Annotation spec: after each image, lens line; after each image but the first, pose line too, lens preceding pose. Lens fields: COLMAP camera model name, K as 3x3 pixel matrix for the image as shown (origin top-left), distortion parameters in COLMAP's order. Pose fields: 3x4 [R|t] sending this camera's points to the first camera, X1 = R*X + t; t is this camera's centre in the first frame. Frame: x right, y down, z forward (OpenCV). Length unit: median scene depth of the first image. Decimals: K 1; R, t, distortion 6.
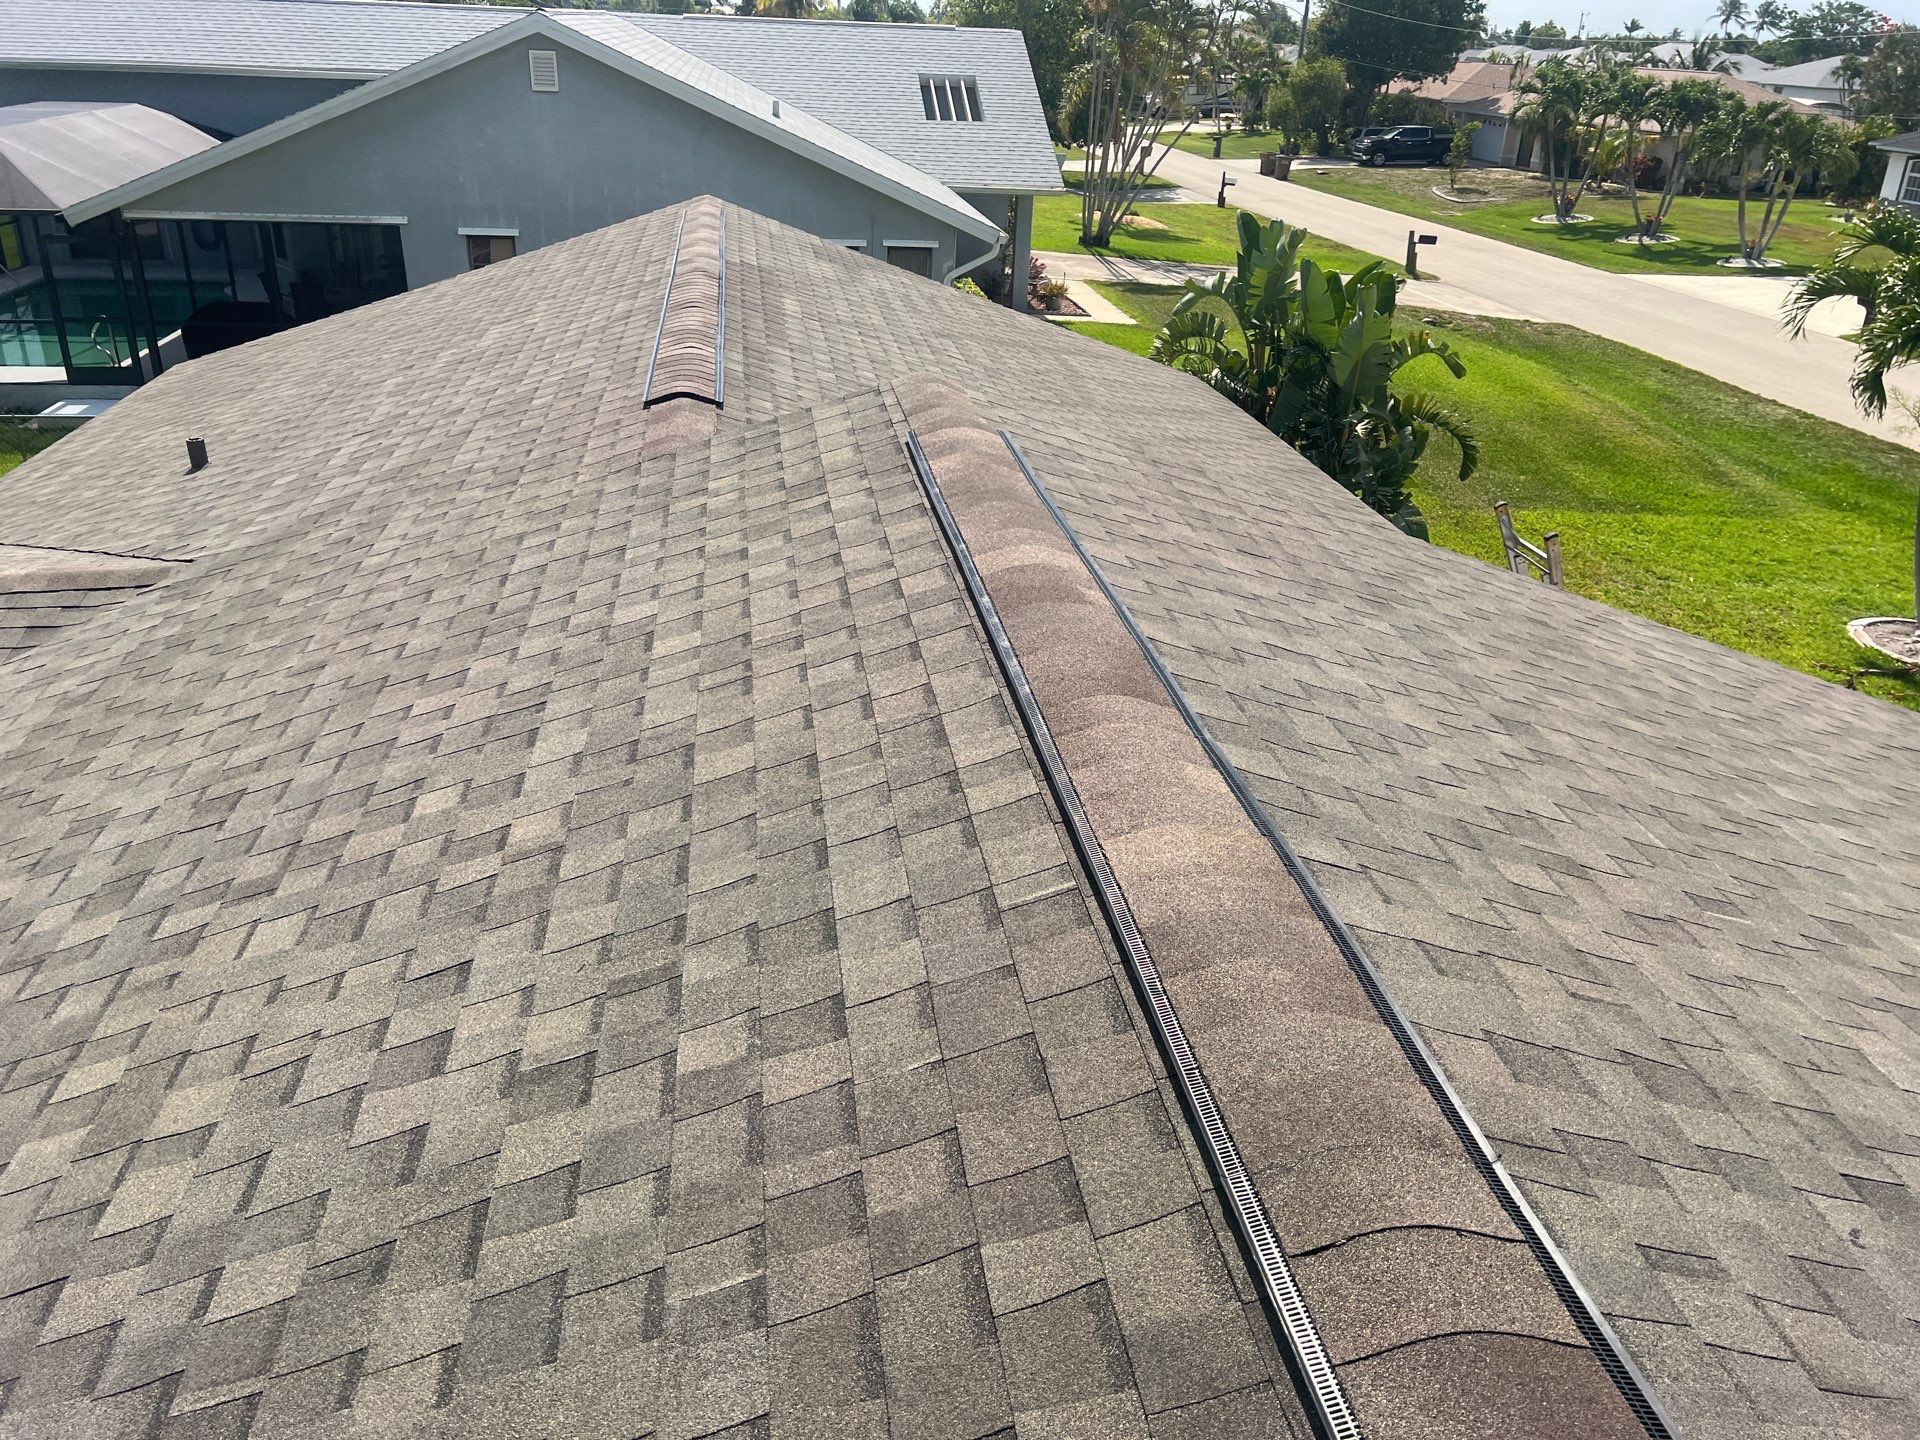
lens RADIAL K [[1508.5, 0, 965.8], [0, 1508.5, 702.9], [0, 0, 1]] dist [0.034404, -0.055347]
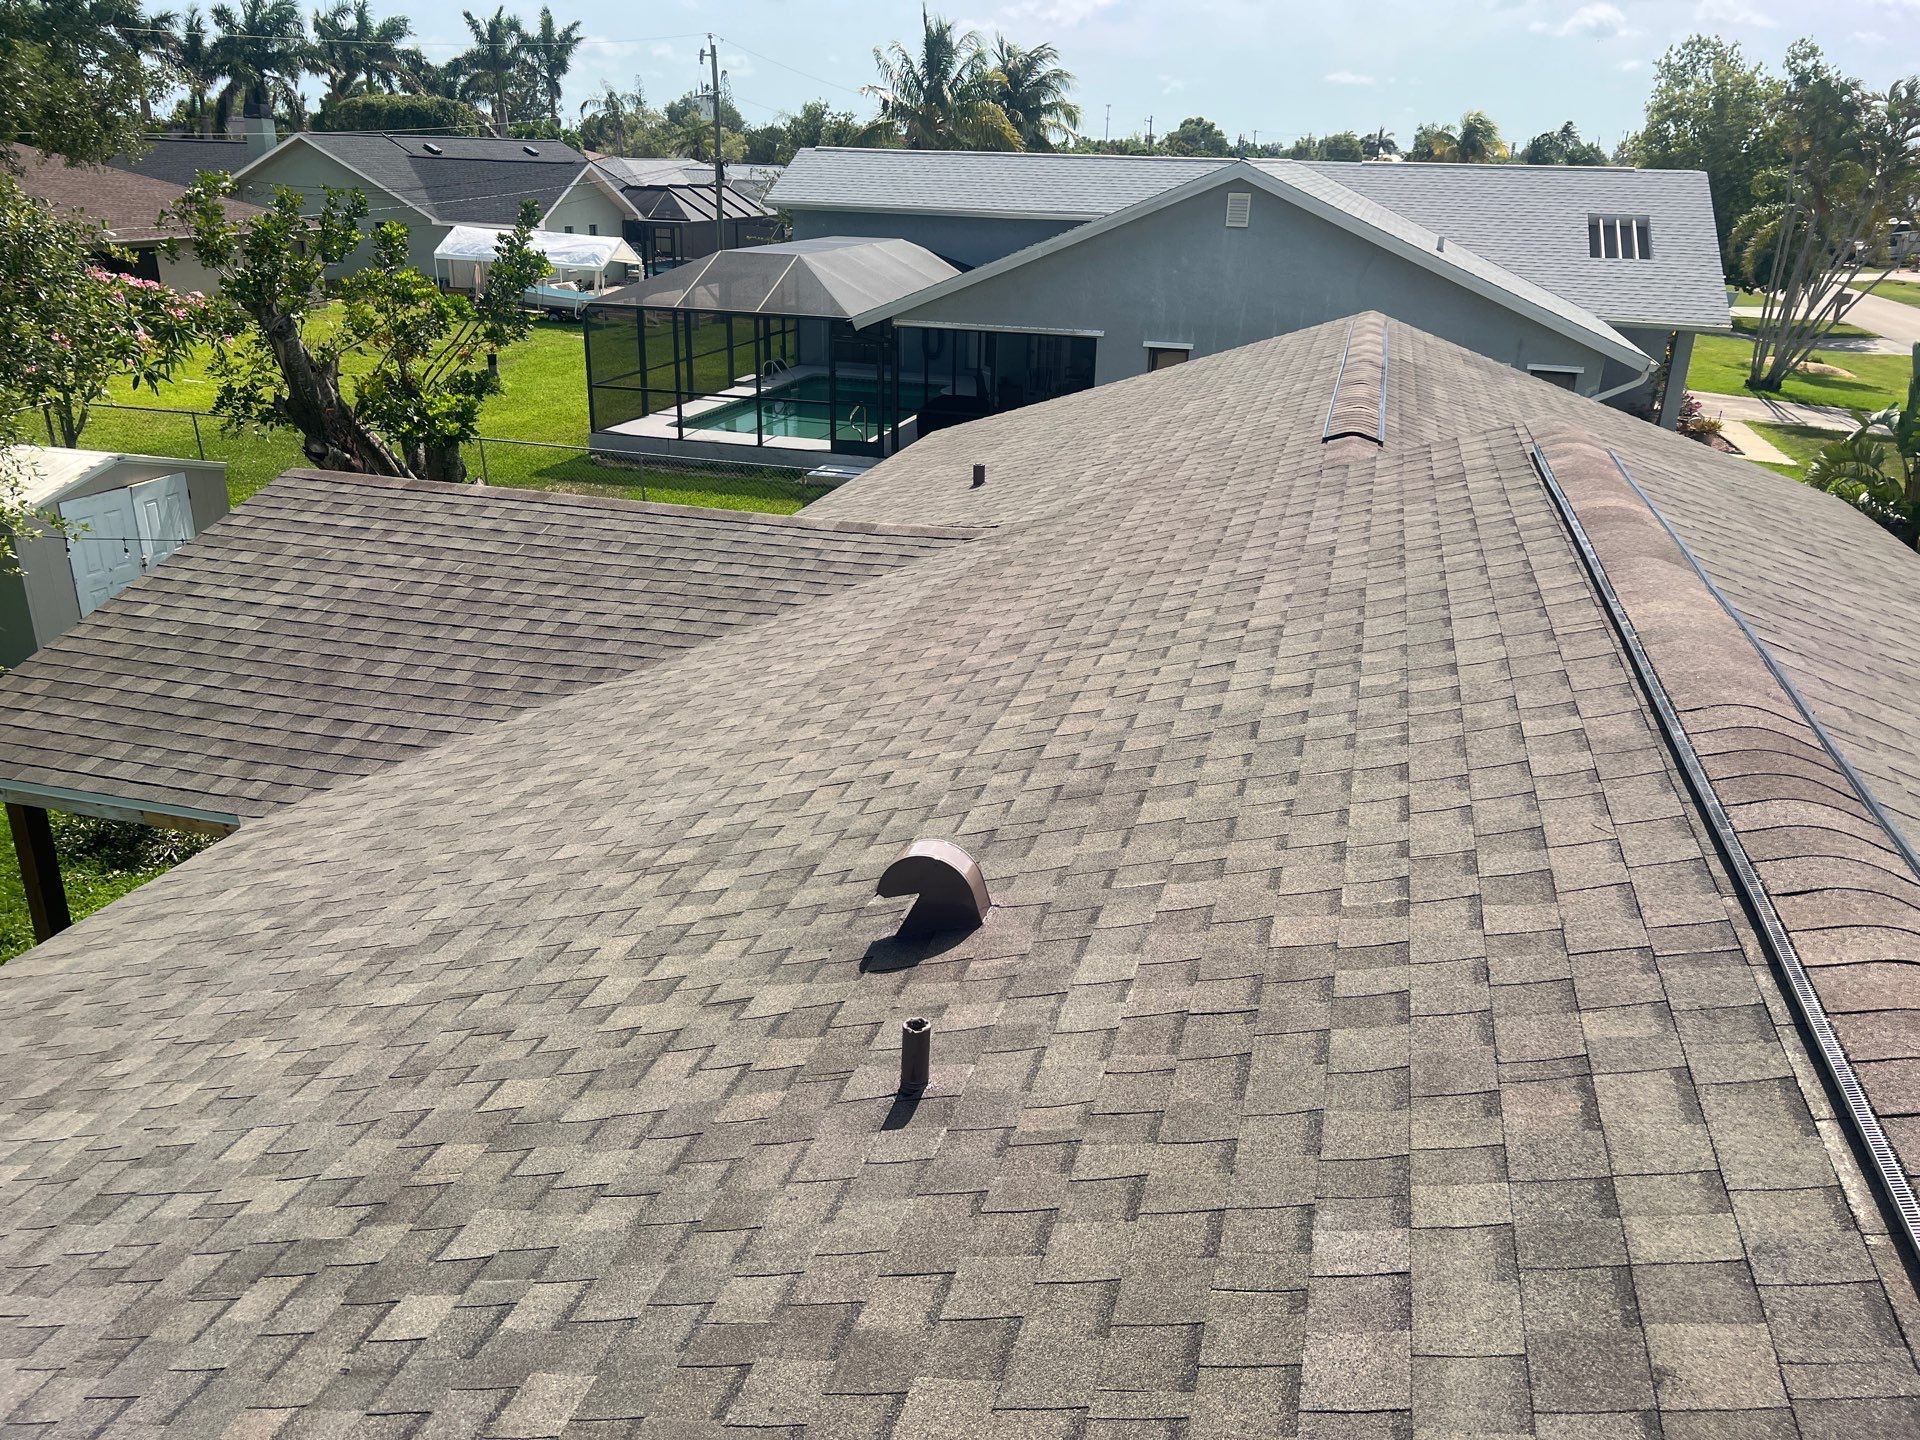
lens RADIAL K [[1438.4, 0, 961.9], [0, 1438.4, 718.5], [0, 0, 1]] dist [0.049211, -0.062579]
pose [[0.914387, 0.132115, -0.382677, 0.018939], [-0.155135, 0.987444, -0.029783, 0.151703], [0.373937, 0.086600, 0.923402, -0.314679]]
